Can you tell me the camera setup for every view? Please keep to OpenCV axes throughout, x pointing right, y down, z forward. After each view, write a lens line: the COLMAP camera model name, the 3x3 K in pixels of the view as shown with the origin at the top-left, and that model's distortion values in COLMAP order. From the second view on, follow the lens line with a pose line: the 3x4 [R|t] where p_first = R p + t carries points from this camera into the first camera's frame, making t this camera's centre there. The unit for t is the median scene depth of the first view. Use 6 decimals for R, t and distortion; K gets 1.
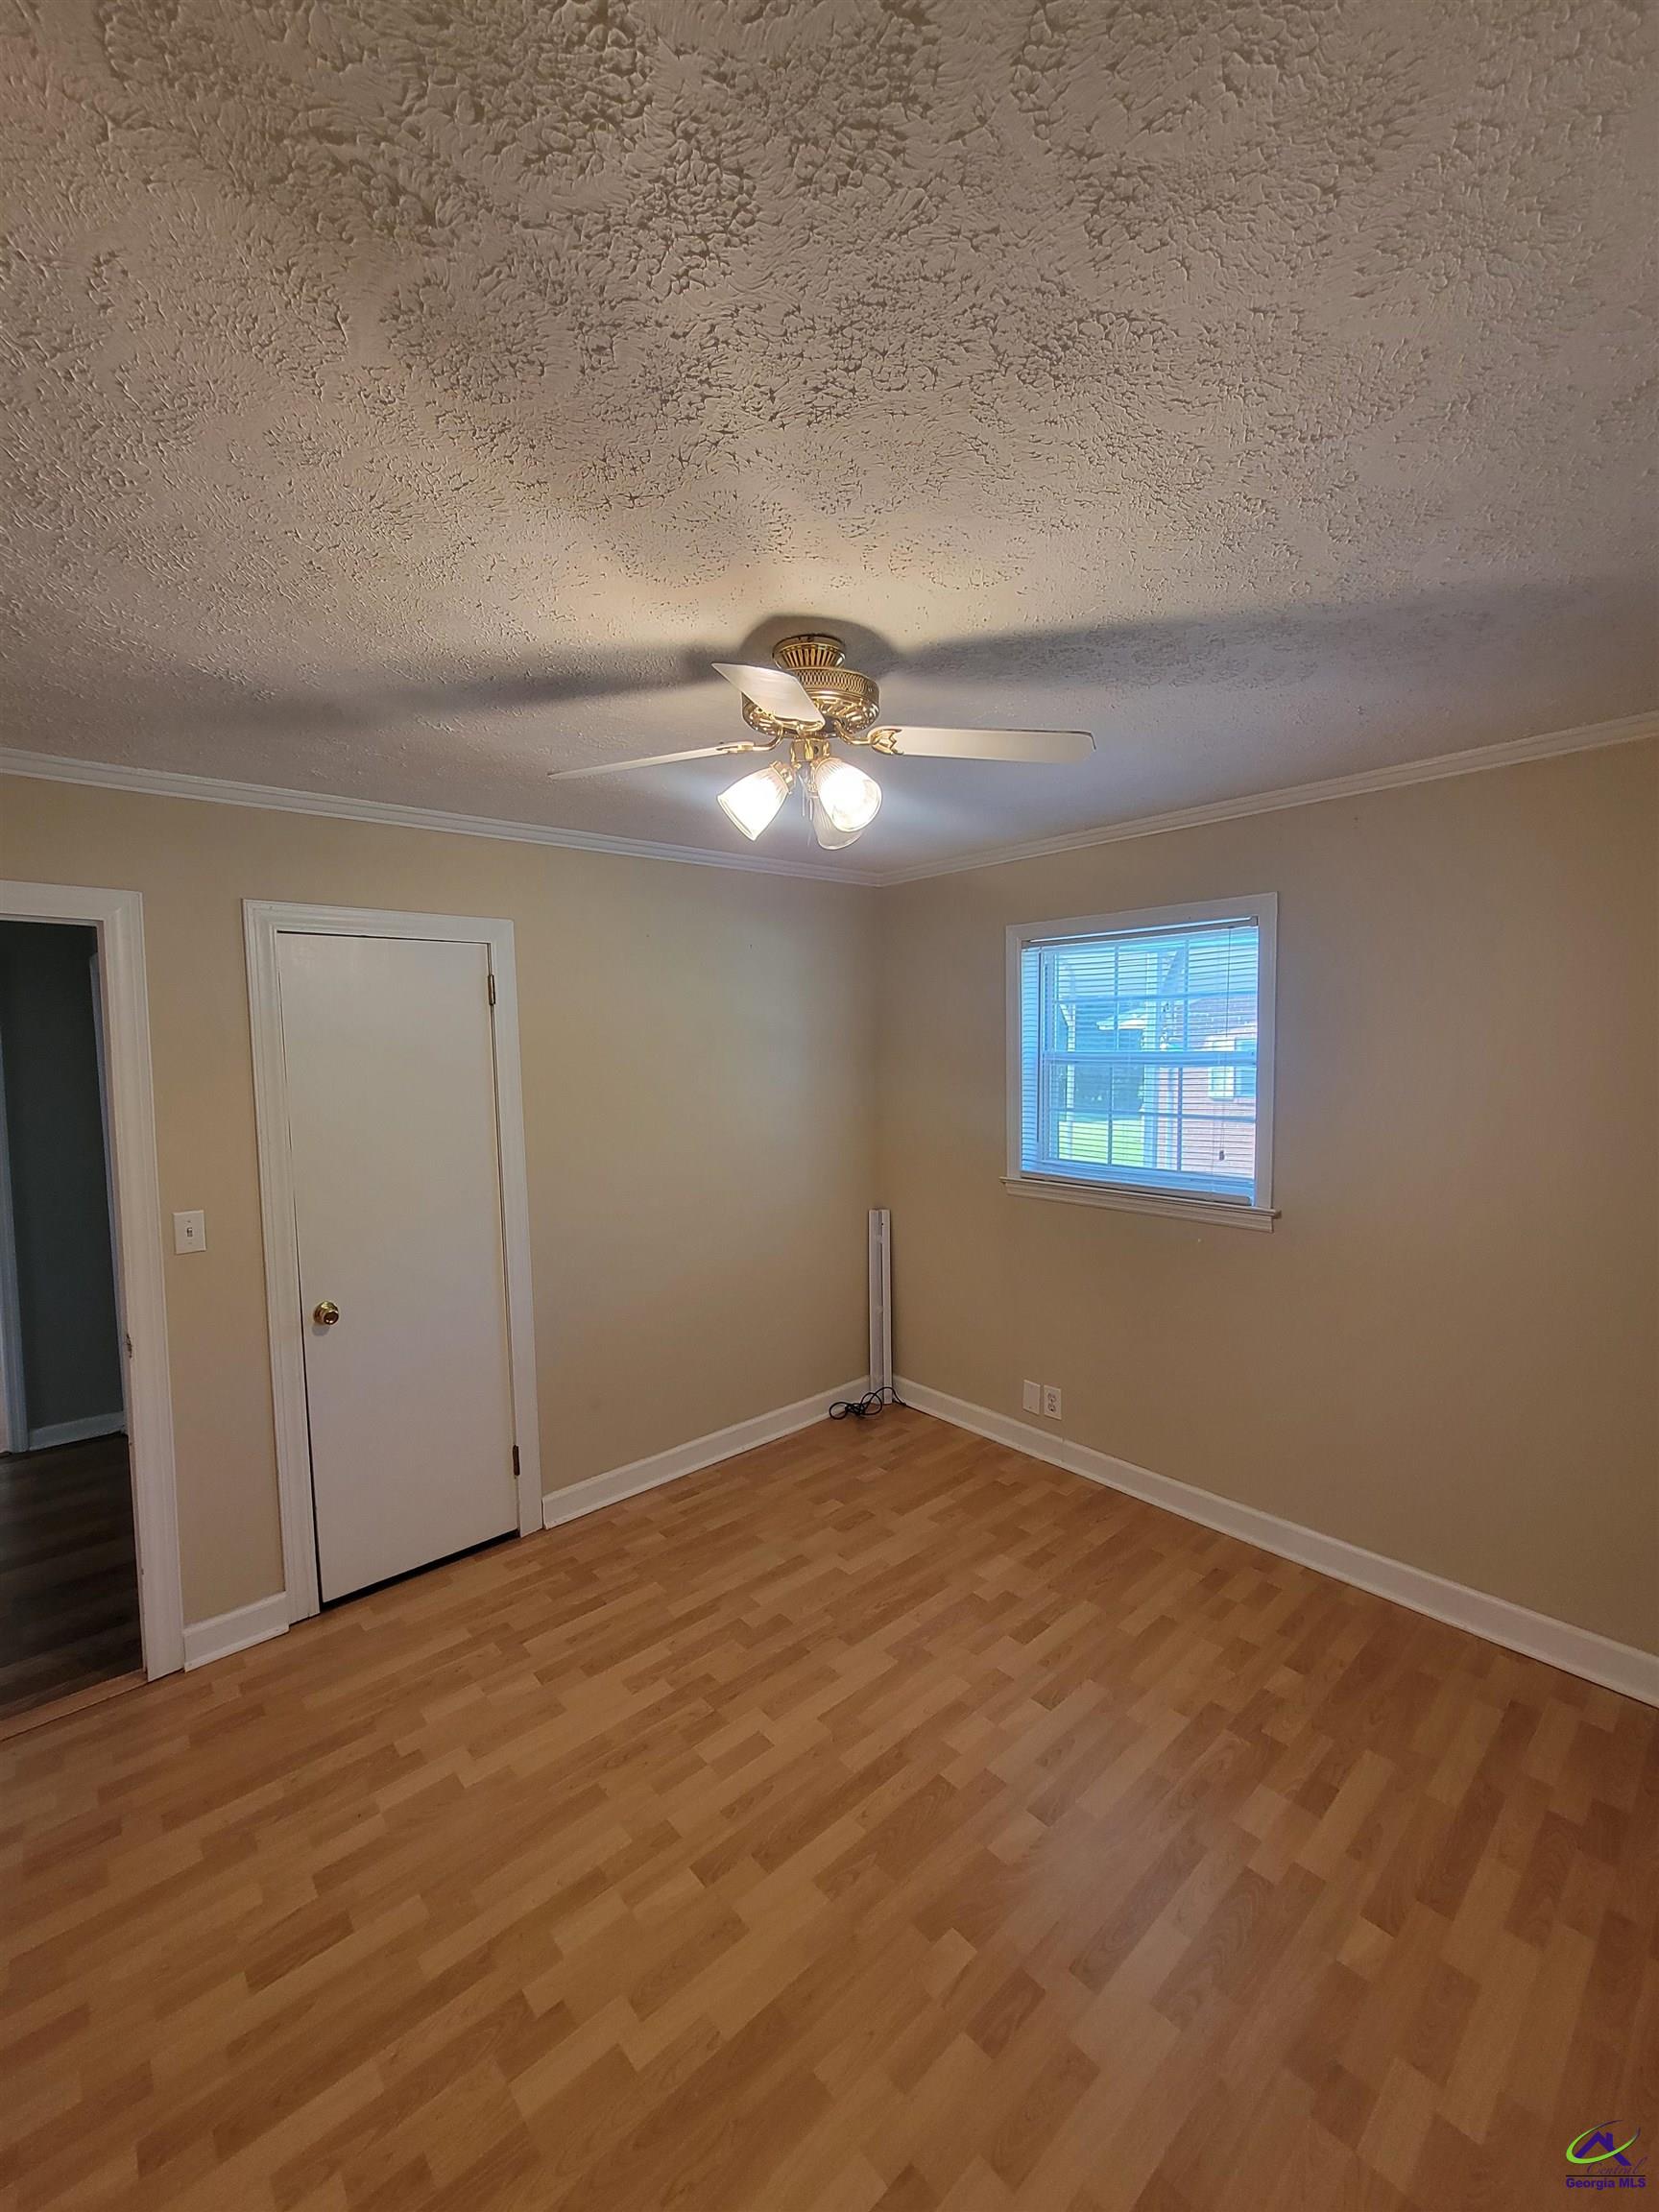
lens RADIAL K [[902.5, 0, 814.7], [0, 902.5, 1100.7], [0, 0, 1]] dist [-0.003774, 0.001799]
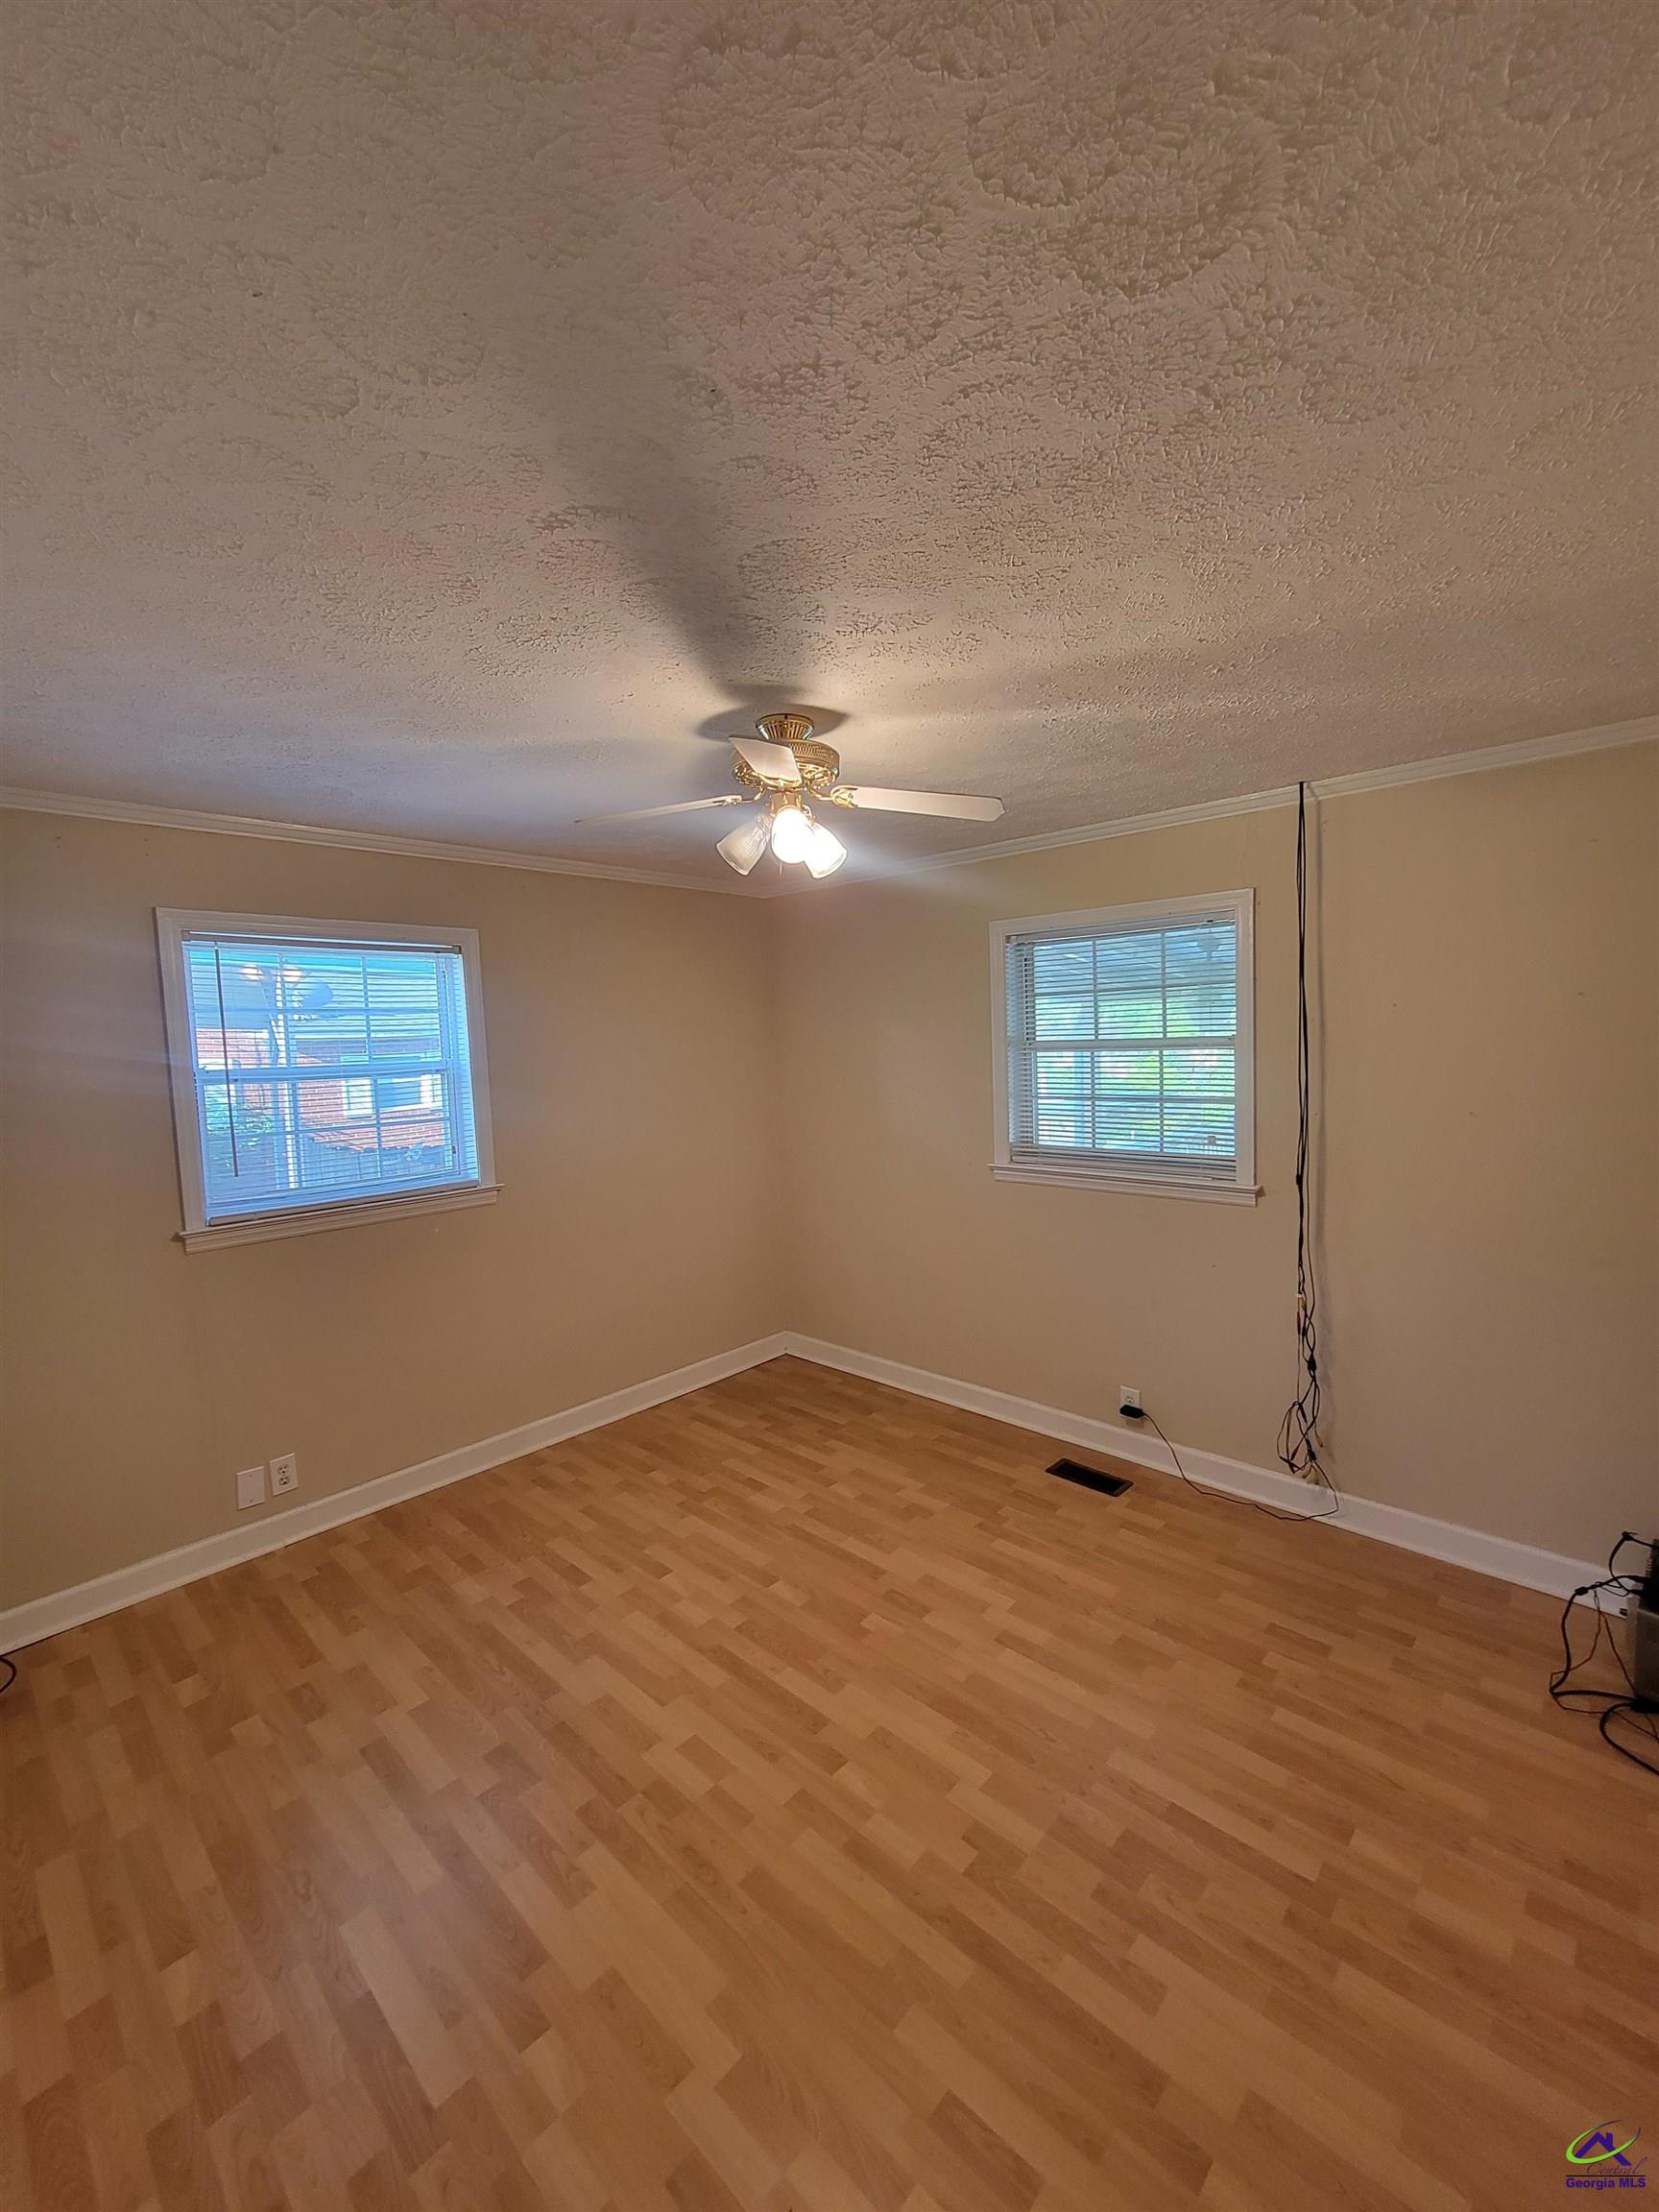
lens RADIAL K [[902.5, 0, 822.5], [0, 902.5, 1099.5], [0, 0, 1]] dist [-0.003774, 0.001799]
pose [[-0.093688, -0.050444, 0.994323, -0.991558], [0.099547, 0.993236, 0.059768, -0.032539], [-0.990612, 0.104581, -0.088033, 0.847951]]
